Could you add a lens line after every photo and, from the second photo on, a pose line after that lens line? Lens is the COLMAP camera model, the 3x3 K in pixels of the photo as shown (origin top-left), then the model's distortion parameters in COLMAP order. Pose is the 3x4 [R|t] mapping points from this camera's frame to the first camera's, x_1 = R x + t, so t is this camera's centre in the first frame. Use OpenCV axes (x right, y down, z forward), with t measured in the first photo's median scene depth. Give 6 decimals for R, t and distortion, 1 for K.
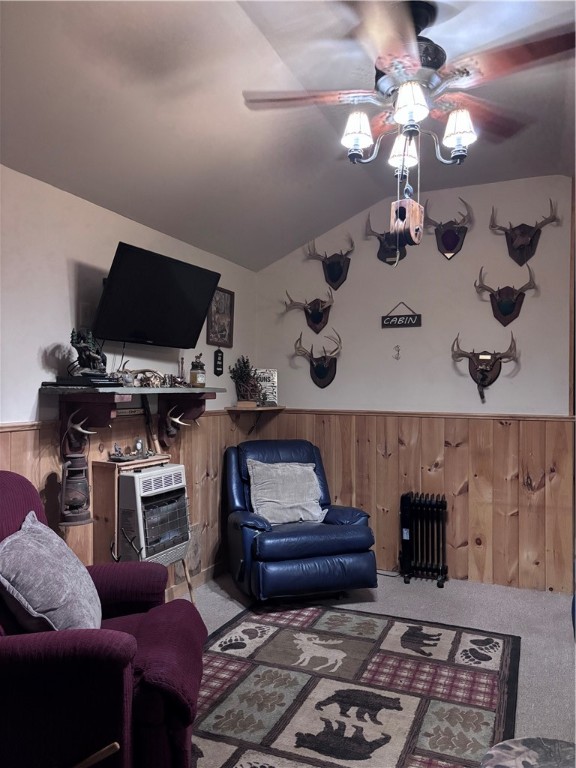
lens RADIAL K [[578.4, 0, 281.4], [0, 578.4, 388.1], [0, 0, 1]] dist [0.046858, -0.055850]
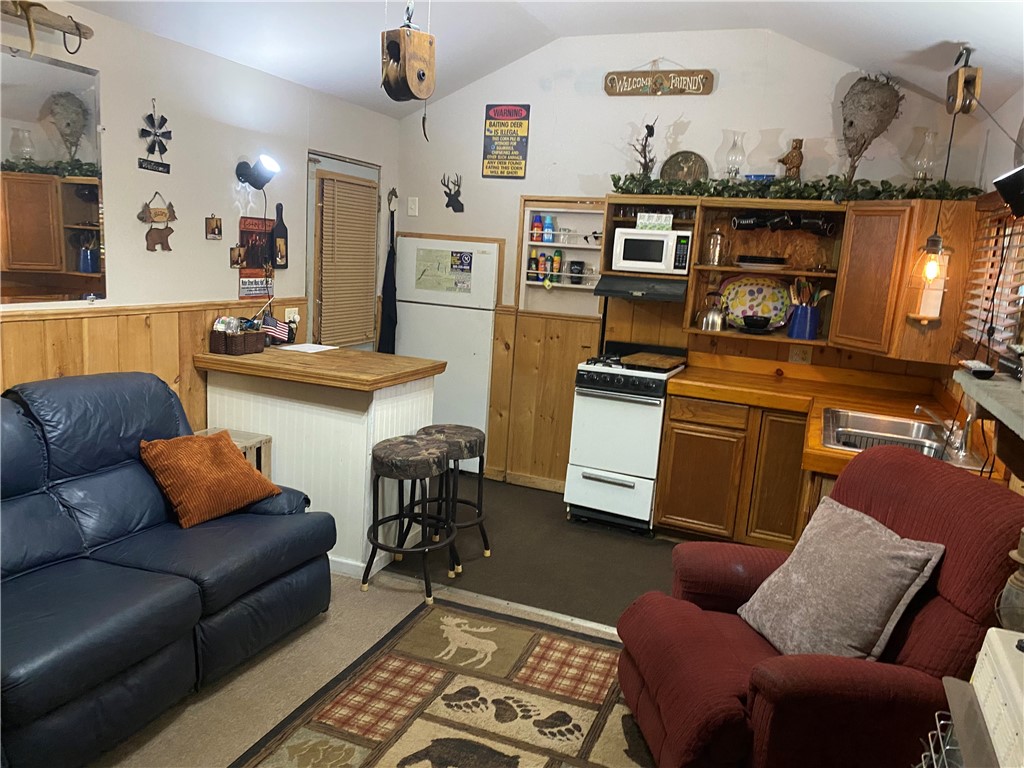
lens RADIAL K [[773.6, 0, 508.2], [0, 773.6, 384.4], [0, 0, 1]] dist [0.031600, -0.051687]
pose [[-0.996941, -0.064822, -0.043665, 0.087774], [-0.071278, 0.983256, 0.167712, -0.062894], [0.032062, 0.170311, -0.984869, 1.439504]]
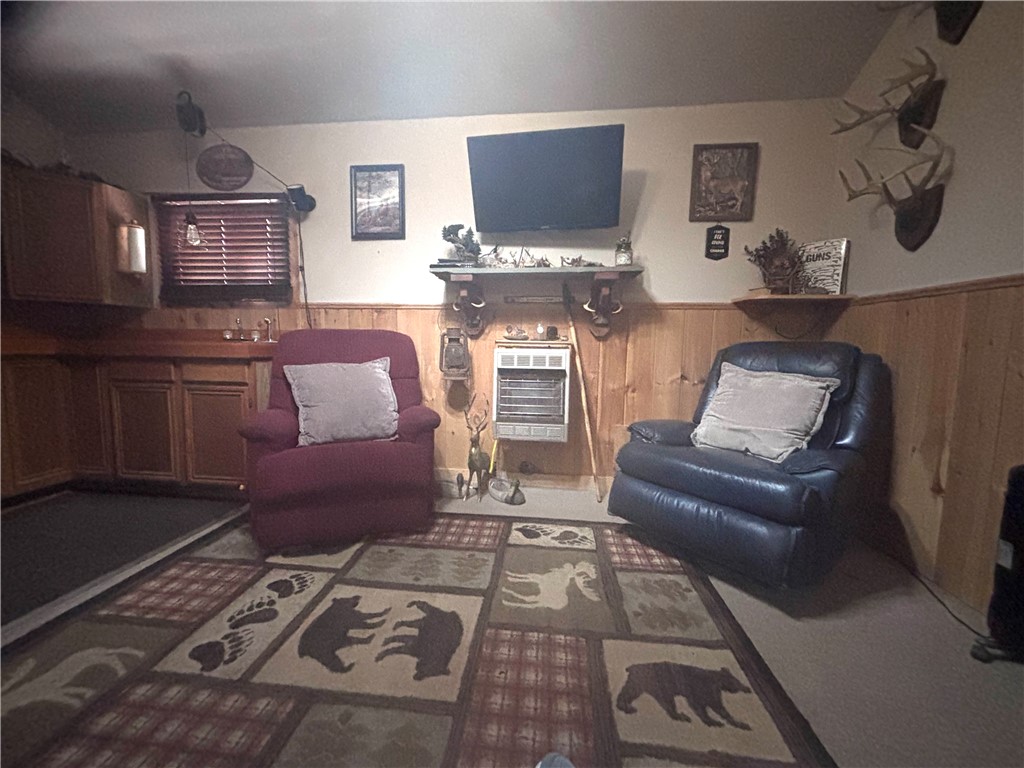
lens RADIAL K [[410.2, 0, 511.6], [0, 410.2, 384.6], [0, 0, 1]] dist [-0.006360, 0.001987]
pose [[0.298465, 0.097677, -0.949409, 0.520221], [-0.007341, 0.994955, 0.100055, 0.138152], [0.954392, -0.022893, 0.297676, 0.785189]]
